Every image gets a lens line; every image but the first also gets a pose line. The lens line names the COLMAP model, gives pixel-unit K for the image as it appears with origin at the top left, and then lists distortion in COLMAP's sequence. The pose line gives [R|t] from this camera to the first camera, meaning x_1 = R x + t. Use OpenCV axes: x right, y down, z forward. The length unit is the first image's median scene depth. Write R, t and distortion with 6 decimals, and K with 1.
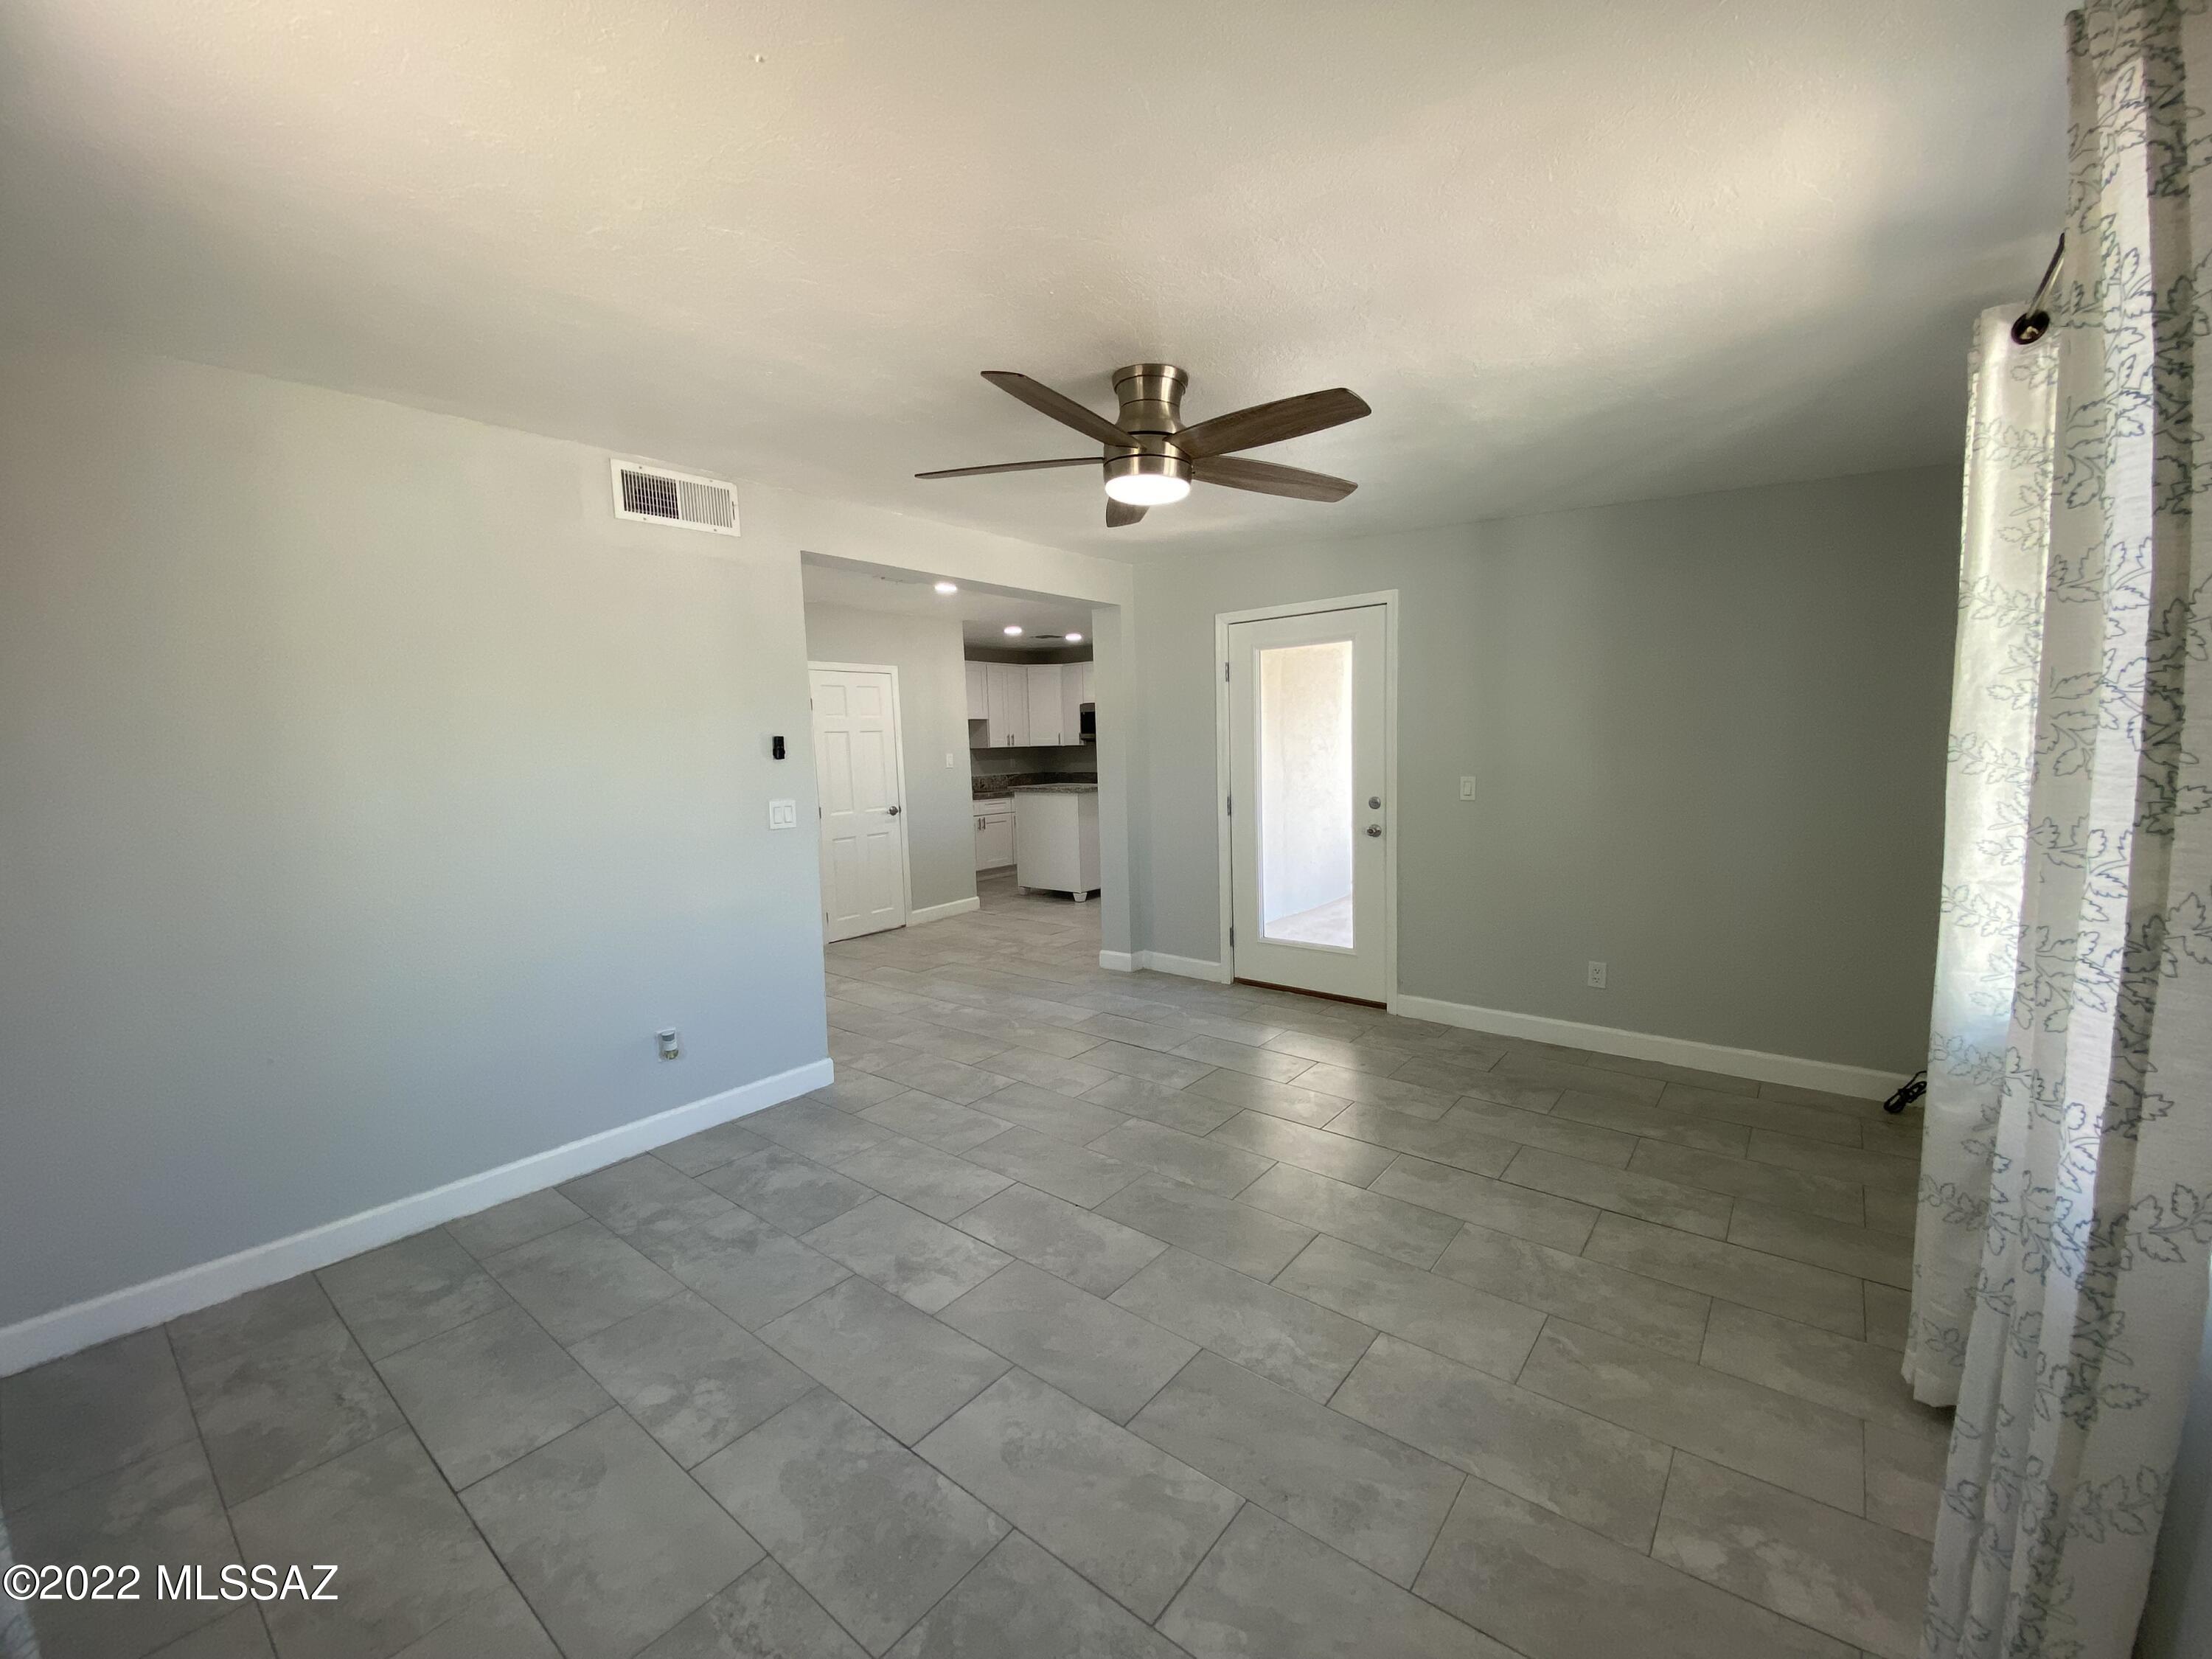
lens RADIAL K [[907.4, 0, 1121.2], [0, 907.4, 841.7], [0, 0, 1]] dist [0.001563, -0.002267]
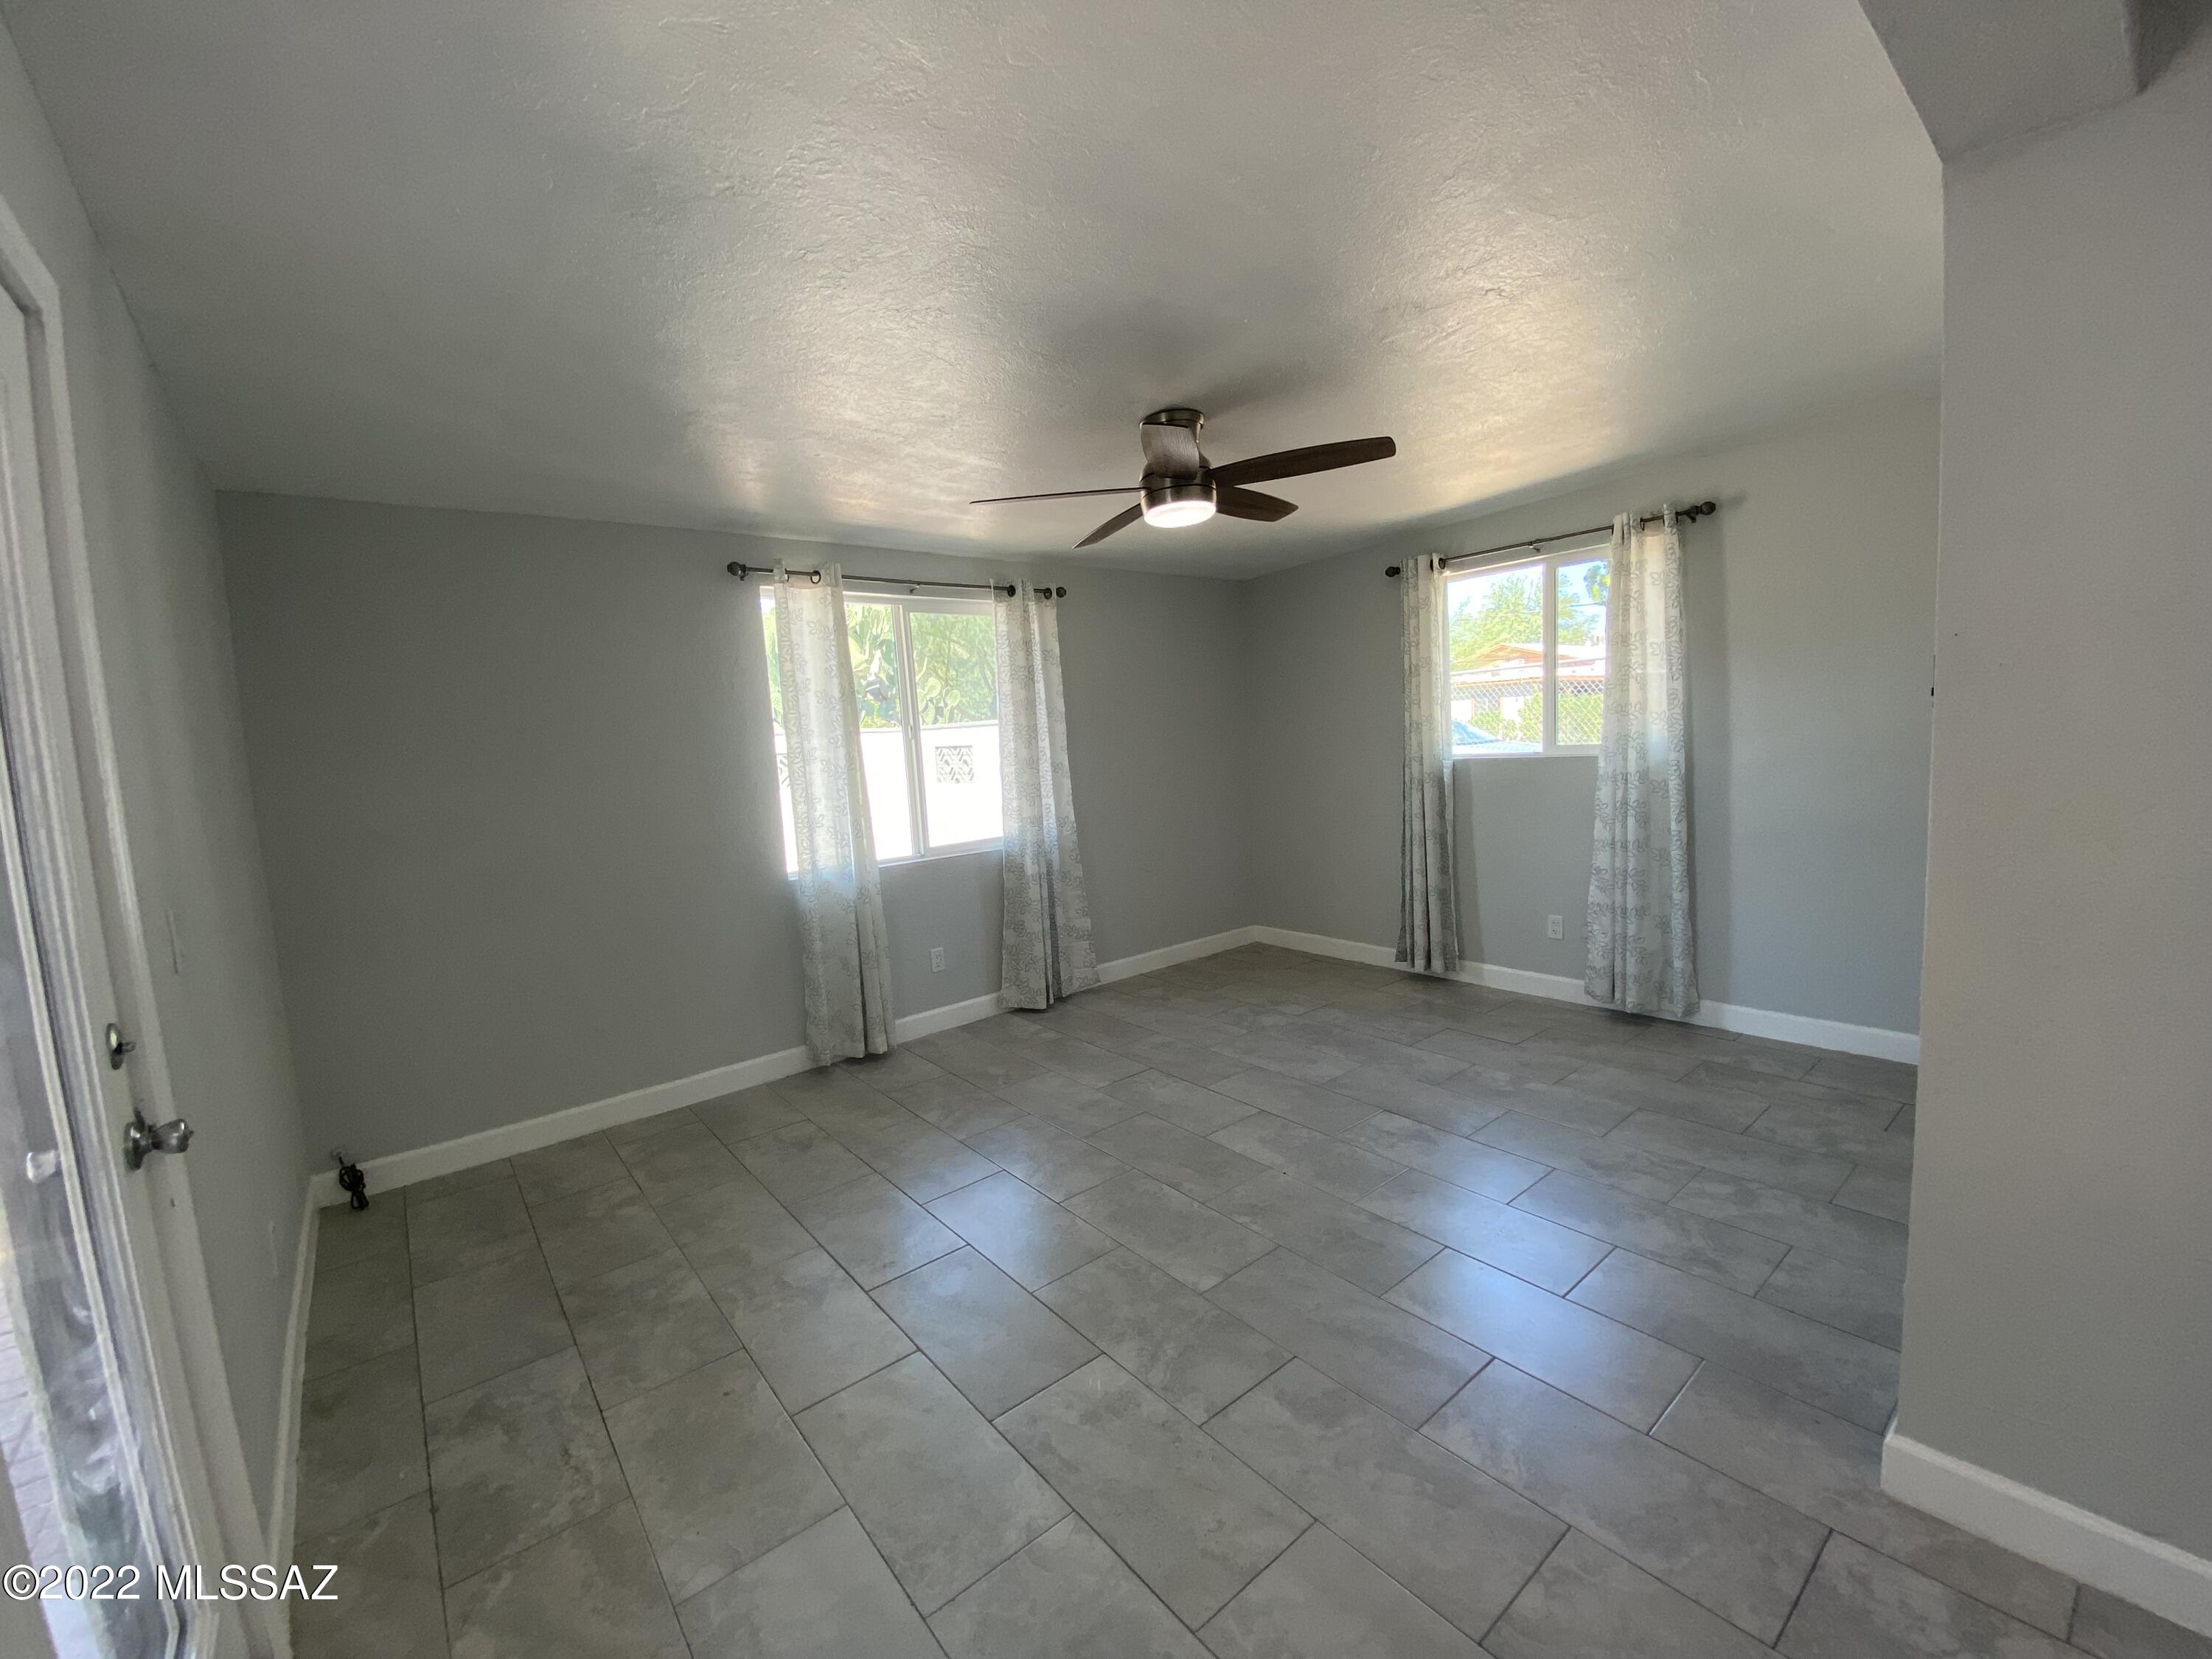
lens RADIAL K [[907.4, 0, 1118.2], [0, 907.4, 824.6], [0, 0, 1]] dist [0.001563, -0.002267]
pose [[-0.974525, 0.057391, 0.216814, -0.128578], [0.104077, 0.972038, 0.210501, -0.248828], [-0.198670, 0.227703, -0.953248, 2.218633]]
